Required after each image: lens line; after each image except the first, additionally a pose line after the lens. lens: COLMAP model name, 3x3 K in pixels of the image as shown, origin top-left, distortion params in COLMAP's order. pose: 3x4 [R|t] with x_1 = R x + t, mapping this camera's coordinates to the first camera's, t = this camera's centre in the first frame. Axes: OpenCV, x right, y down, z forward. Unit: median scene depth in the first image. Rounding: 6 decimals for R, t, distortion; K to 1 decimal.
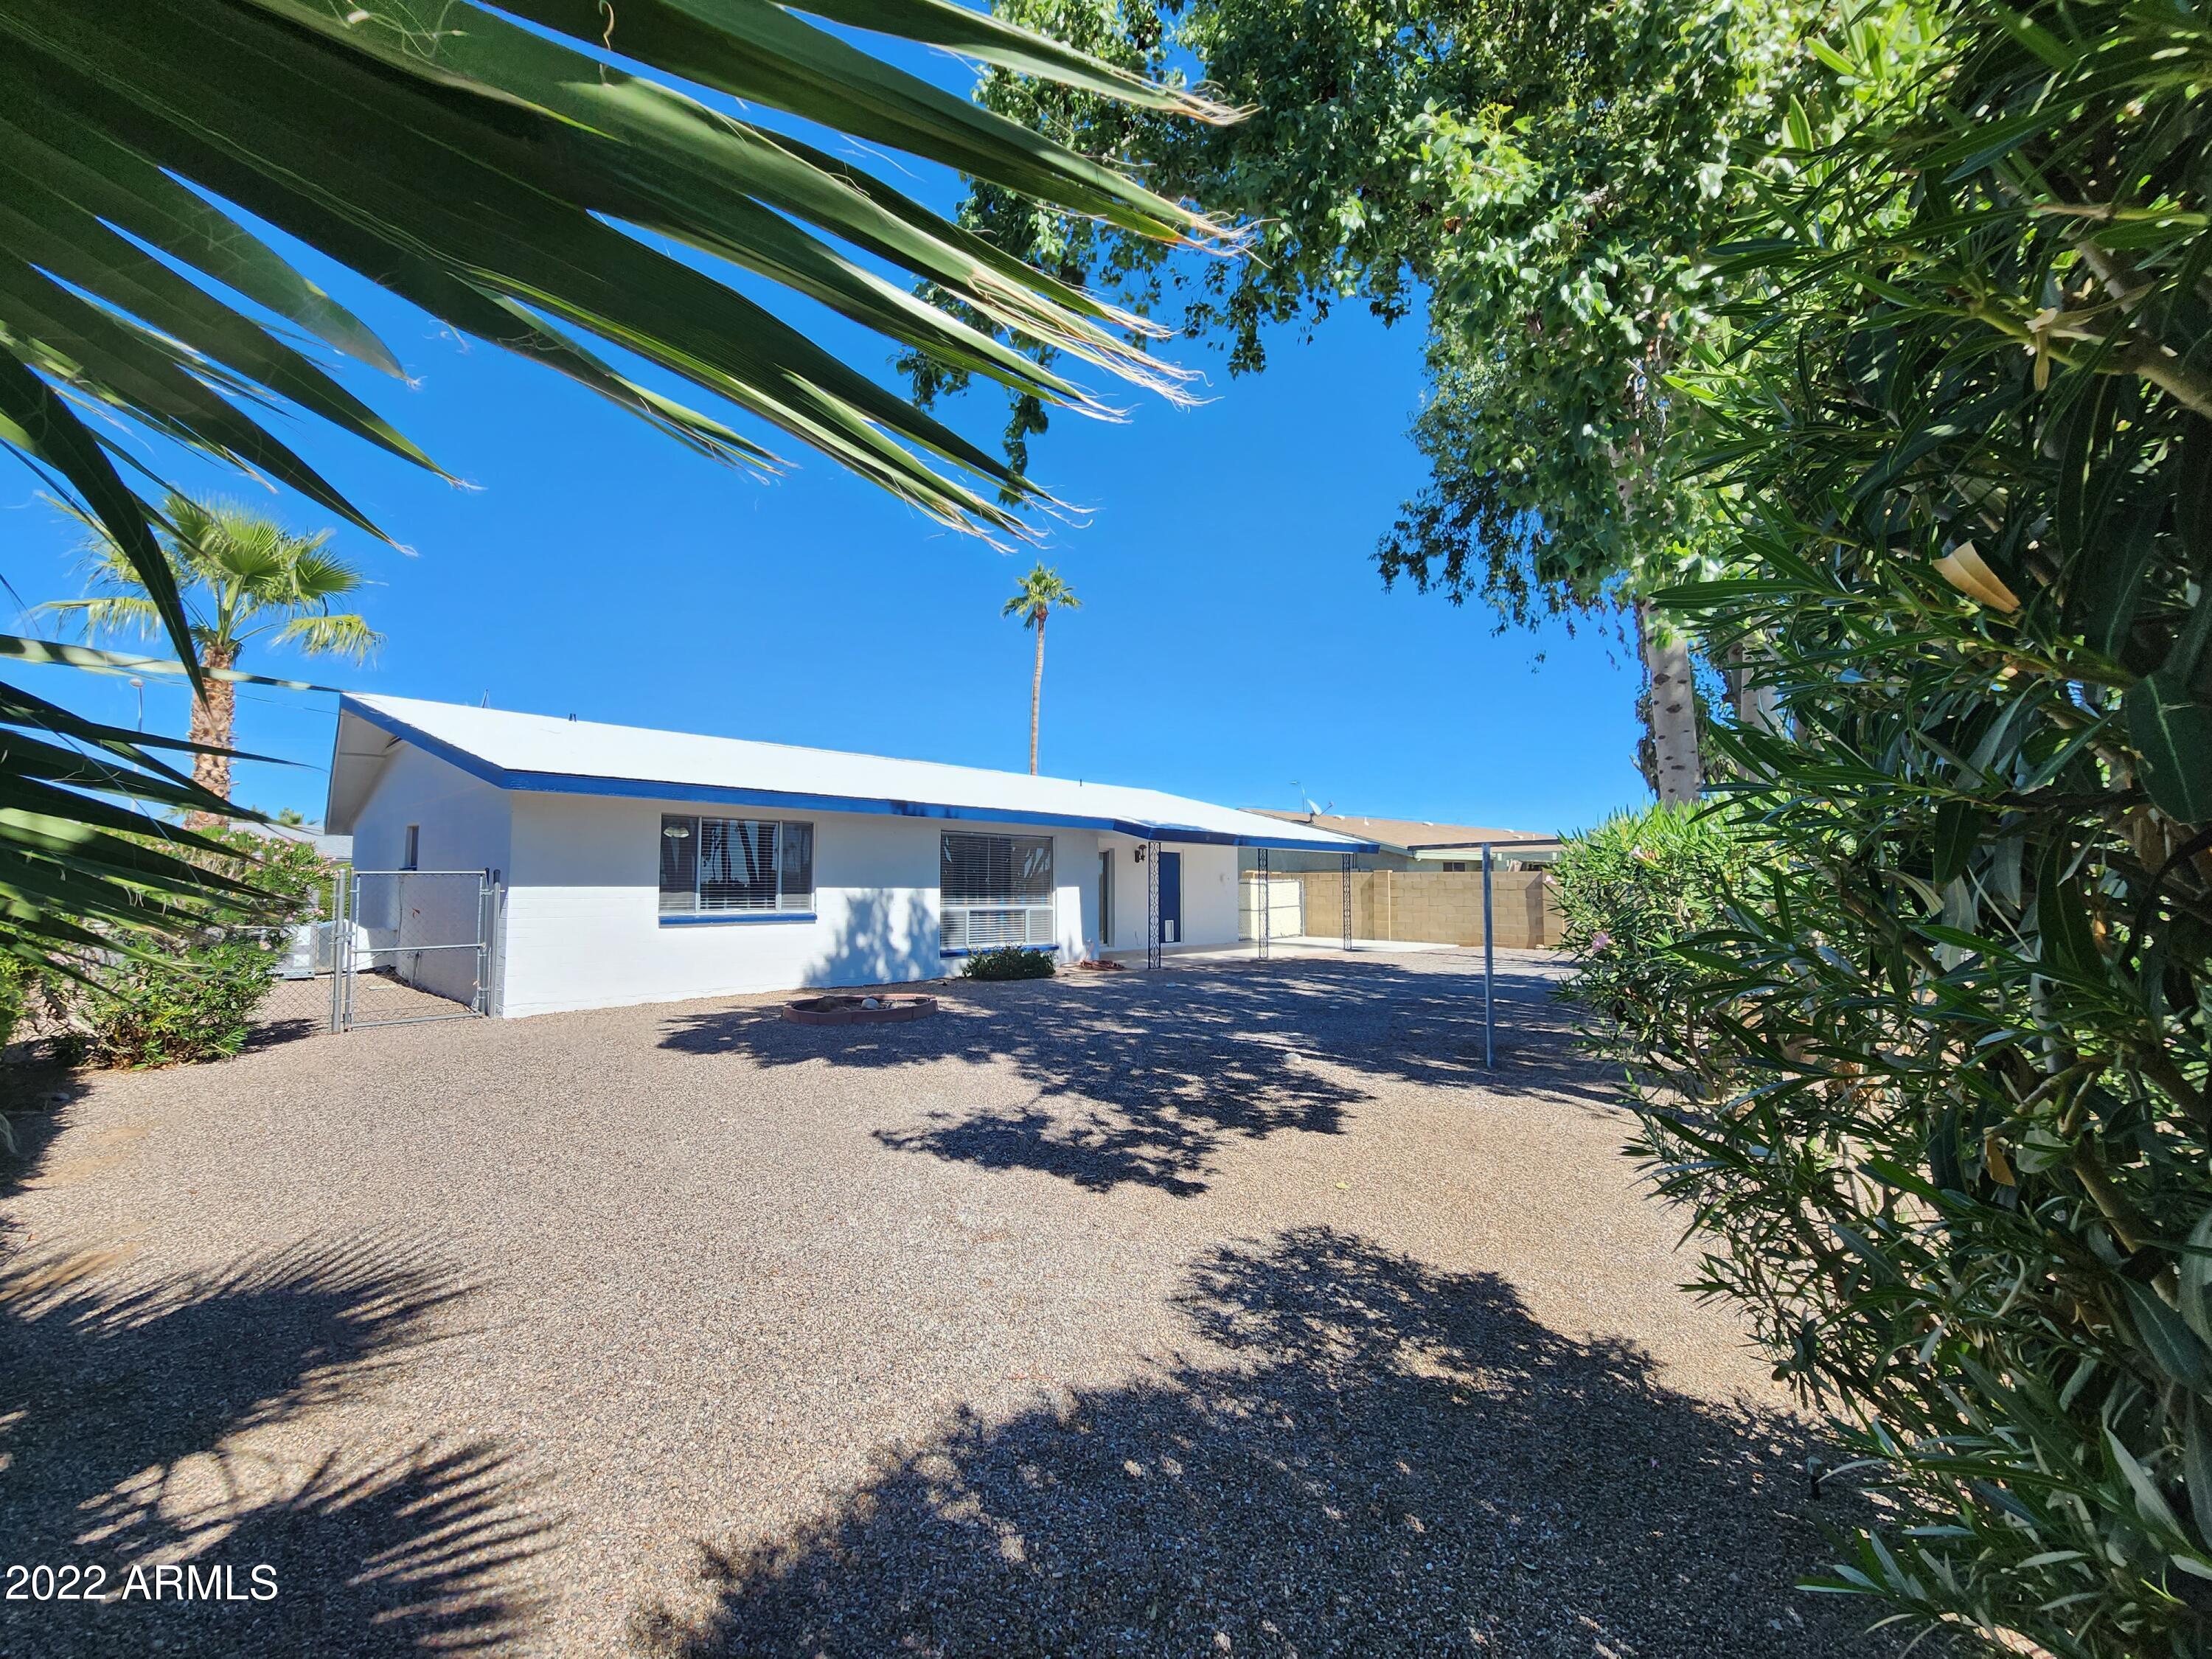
lens RADIAL K [[887.0, 0, 1106.0], [0, 887.0, 829.5], [0, 0, 1]] dist [-0.000383, -0.000049]
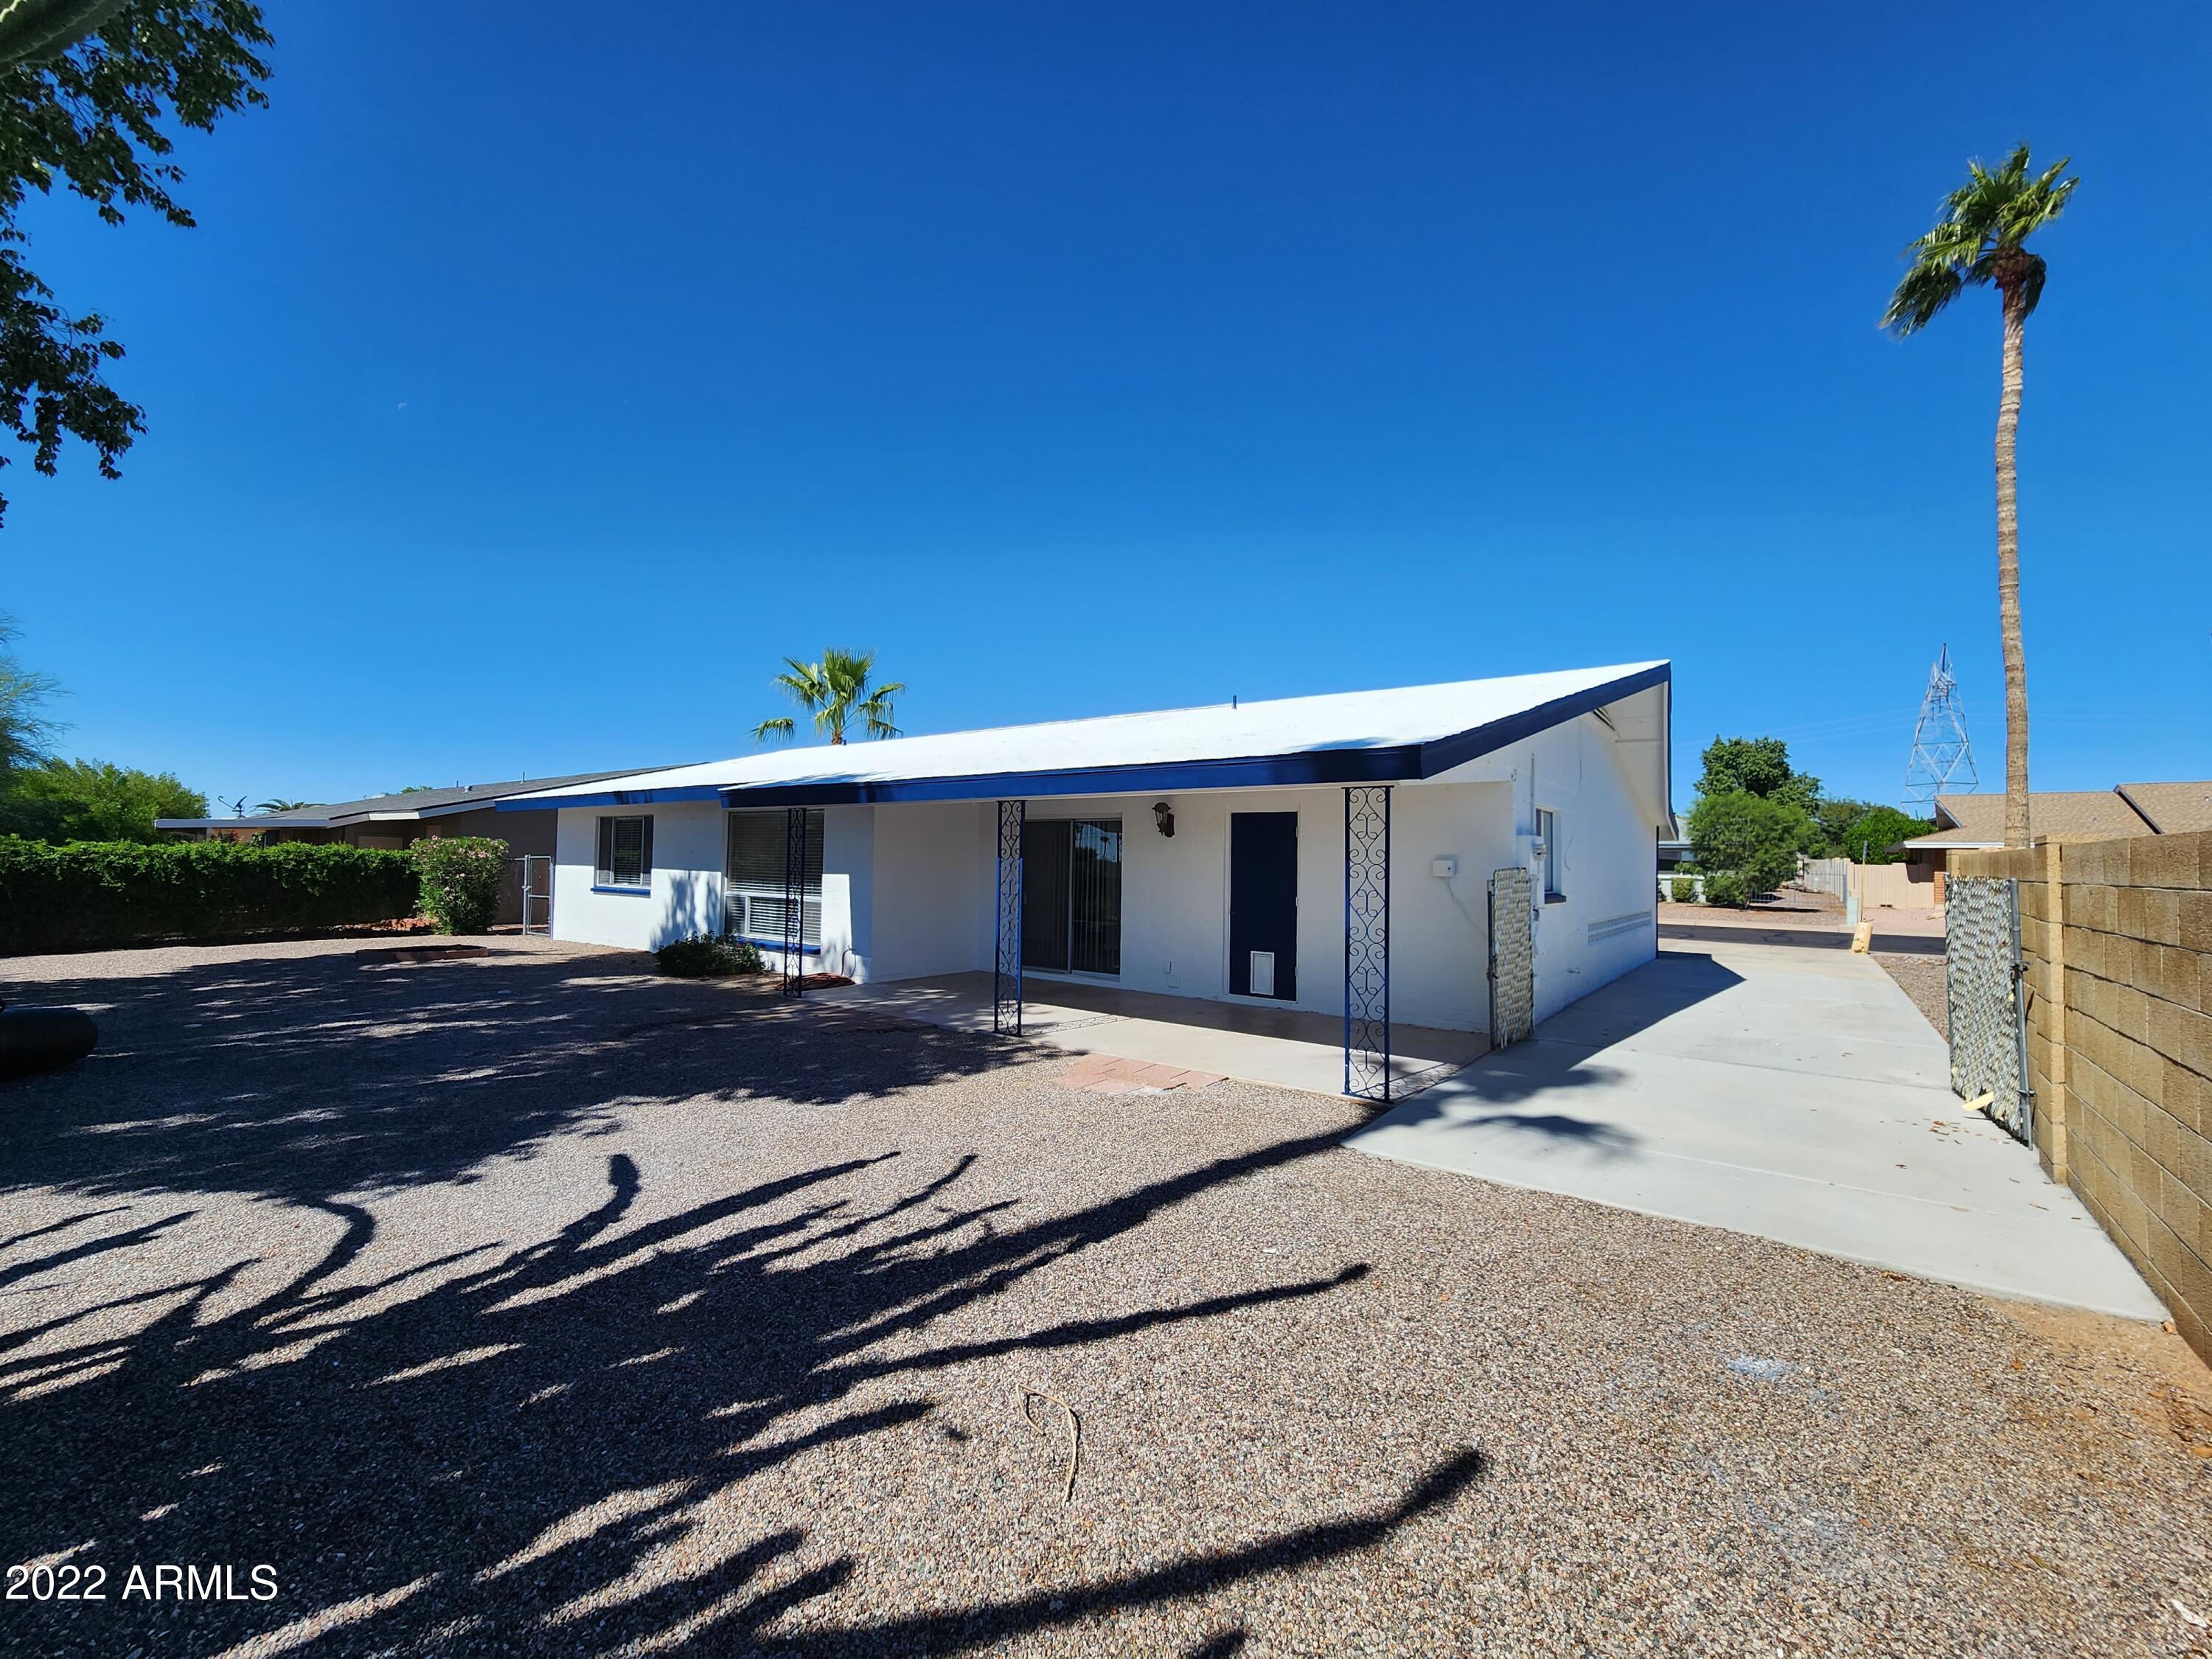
lens RADIAL K [[887.0, 0, 1106.0], [0, 887.0, 829.5], [0, 0, 1]] dist [-0.000383, -0.000049]
pose [[0.109893, -0.032381, -0.993416, 0.839900], [0.050793, 0.998346, -0.026922, 0.067623], [0.992645, -0.047500, 0.111356, 1.314970]]
